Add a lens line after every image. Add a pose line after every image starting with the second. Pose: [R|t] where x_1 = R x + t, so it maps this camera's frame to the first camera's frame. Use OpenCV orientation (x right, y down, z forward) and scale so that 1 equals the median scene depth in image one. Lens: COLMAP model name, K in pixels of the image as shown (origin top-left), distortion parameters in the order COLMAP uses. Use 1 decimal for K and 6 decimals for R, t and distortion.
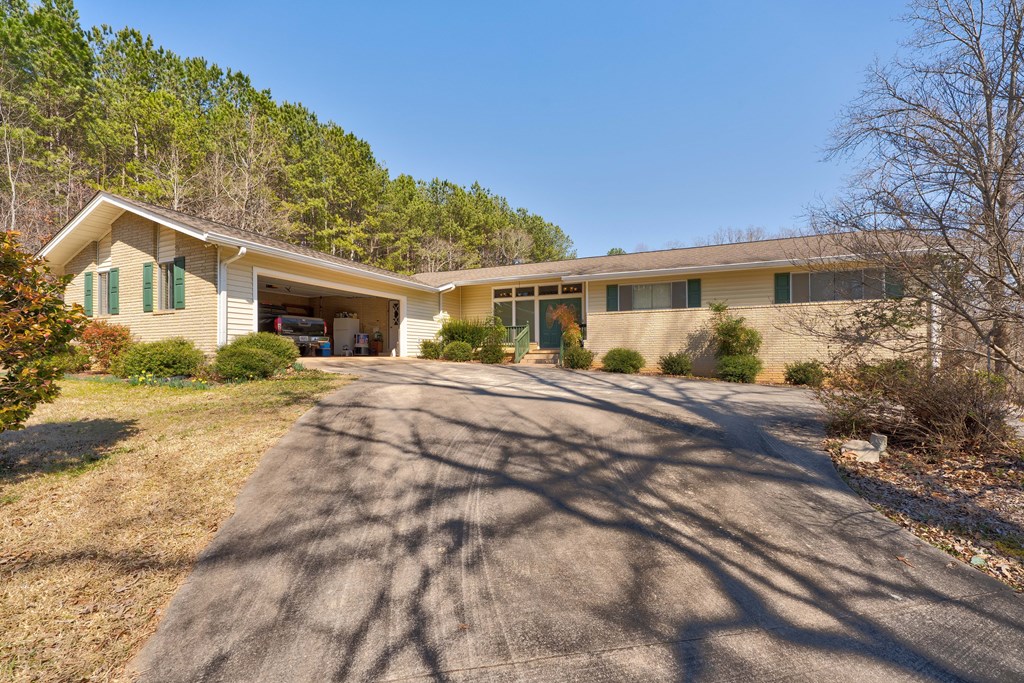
lens RADIAL K [[405.1, 0, 521.2], [0, 405.1, 339.9], [0, 0, 1]] dist [0.002692, 0.000081]
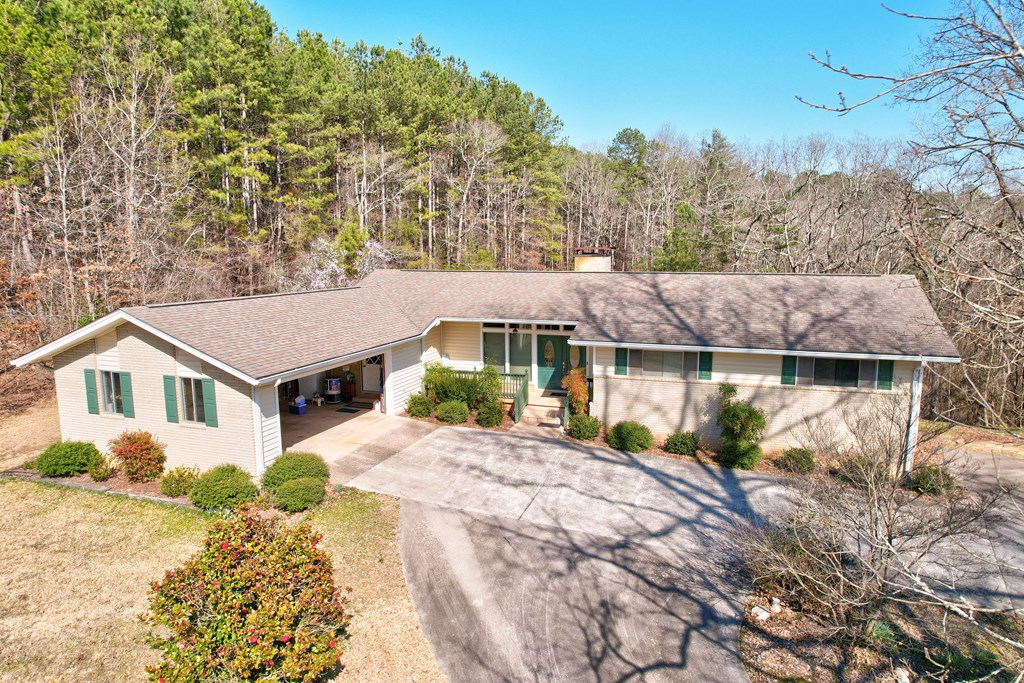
lens RADIAL K [[641.8, 0, 512.0], [0, 641.8, 341.5], [0, 0, 1]] dist [-0.102150, -0.000161]
pose [[0.998468, -0.010602, 0.054305, -0.045793], [0.001308, 0.985719, 0.168393, -0.171202], [-0.055315, -0.168064, 0.984223, -0.181444]]
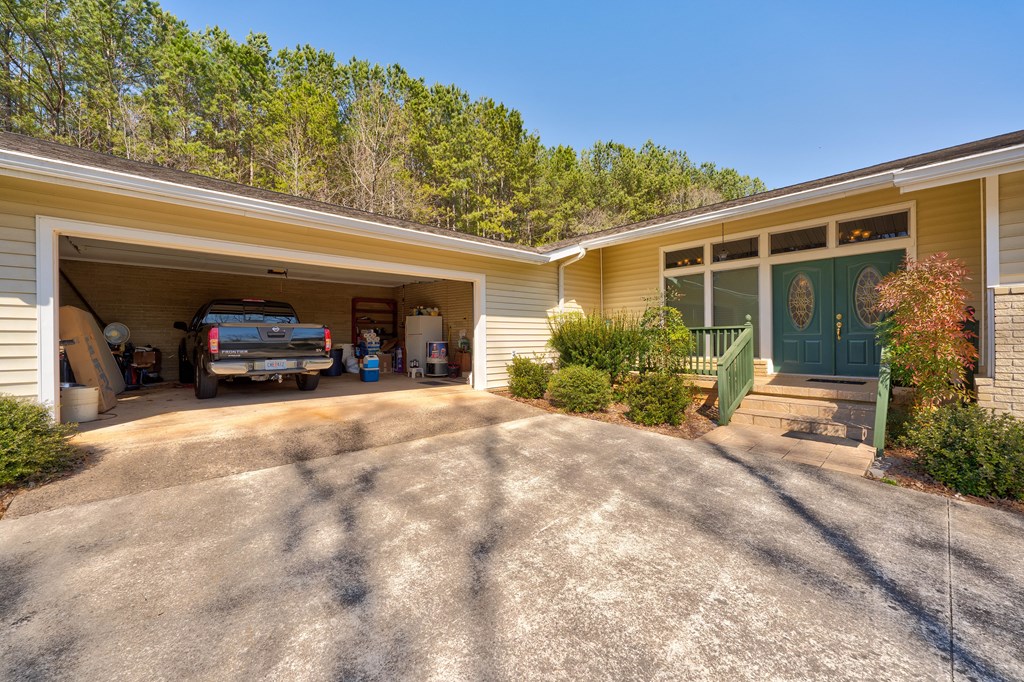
lens RADIAL K [[405.1, 0, 521.2], [0, 405.1, 339.4], [0, 0, 1]] dist [0.002692, 0.000081]
pose [[0.911713, -0.000286, -0.410827, -0.012762], [0.013880, 0.999450, 0.030108, -0.018902], [0.410592, -0.033152, 0.911216, 0.263685]]
